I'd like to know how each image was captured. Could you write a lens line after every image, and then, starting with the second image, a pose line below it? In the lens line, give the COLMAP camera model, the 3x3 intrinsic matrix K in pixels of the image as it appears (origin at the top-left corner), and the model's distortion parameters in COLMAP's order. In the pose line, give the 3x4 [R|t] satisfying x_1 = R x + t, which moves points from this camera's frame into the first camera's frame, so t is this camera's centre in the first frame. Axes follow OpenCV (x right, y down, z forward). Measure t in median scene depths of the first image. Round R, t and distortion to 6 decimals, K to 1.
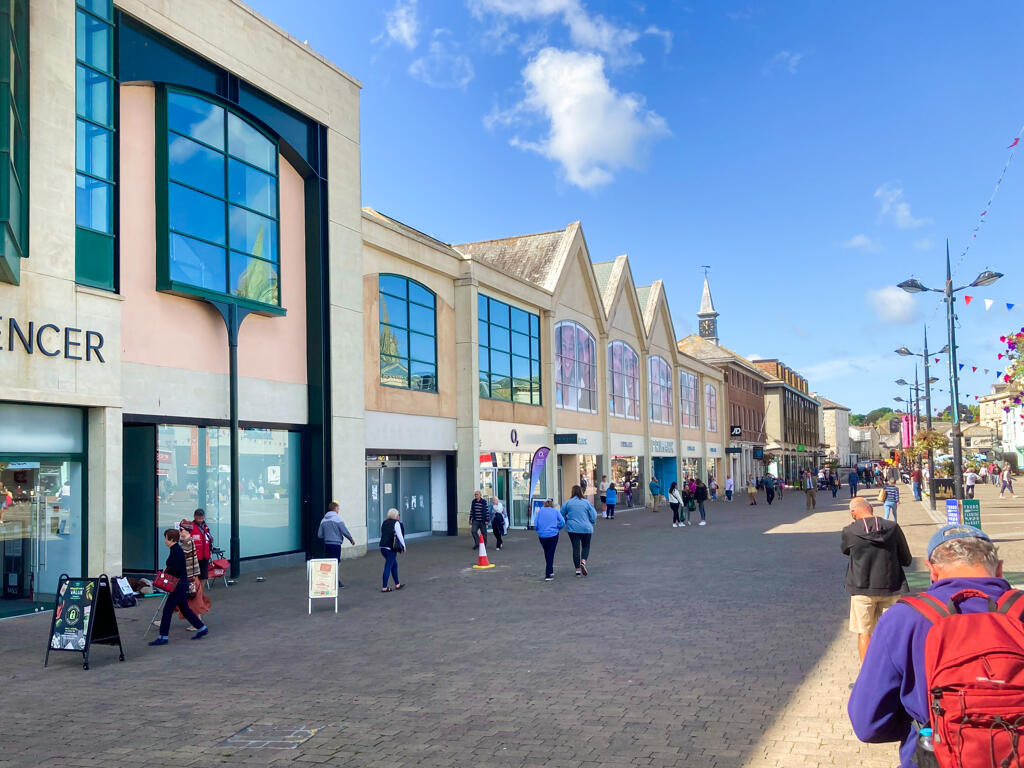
lens RADIAL K [[1163.3, 0, 512.1], [0, 1163.3, 387.0], [0, 0, 1]] dist [0.017672, 0.000000]
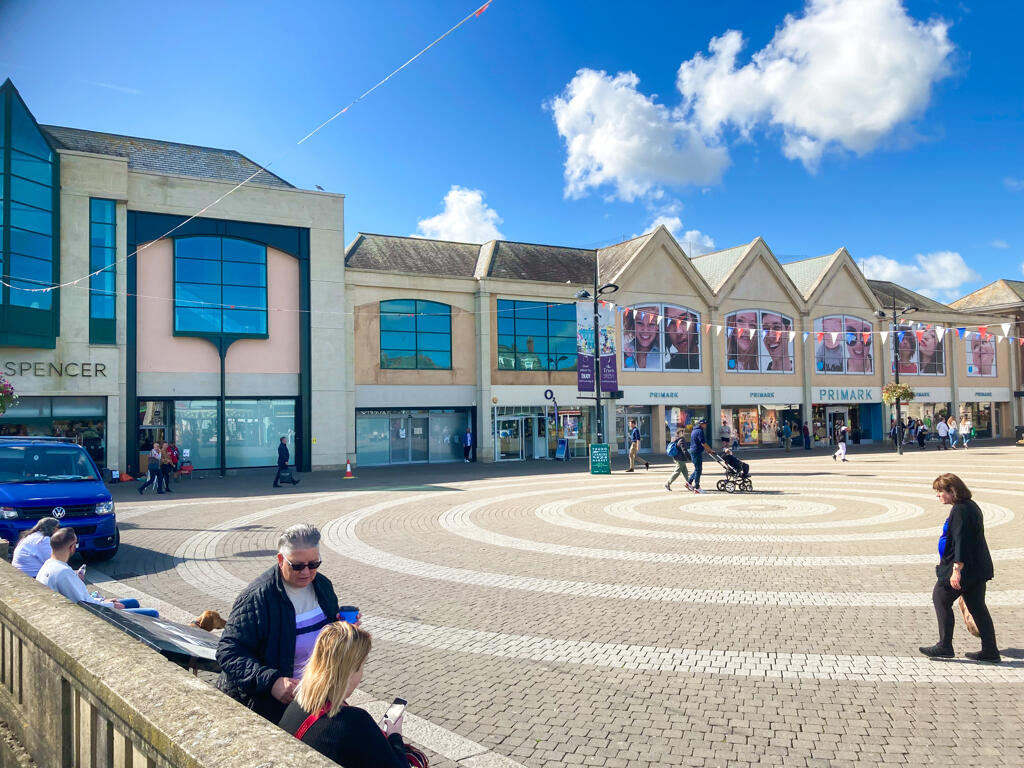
lens RADIAL K [[1163.3, 0, 511.9], [0, 1163.3, 381.8], [0, 0, 1]] dist [0.017672, 0.000000]
pose [[0.769060, -0.024791, -0.638695, 1.209518], [0.054630, 0.998141, 0.027038, -0.020065], [0.636837, -0.055686, 0.768985, -0.182603]]
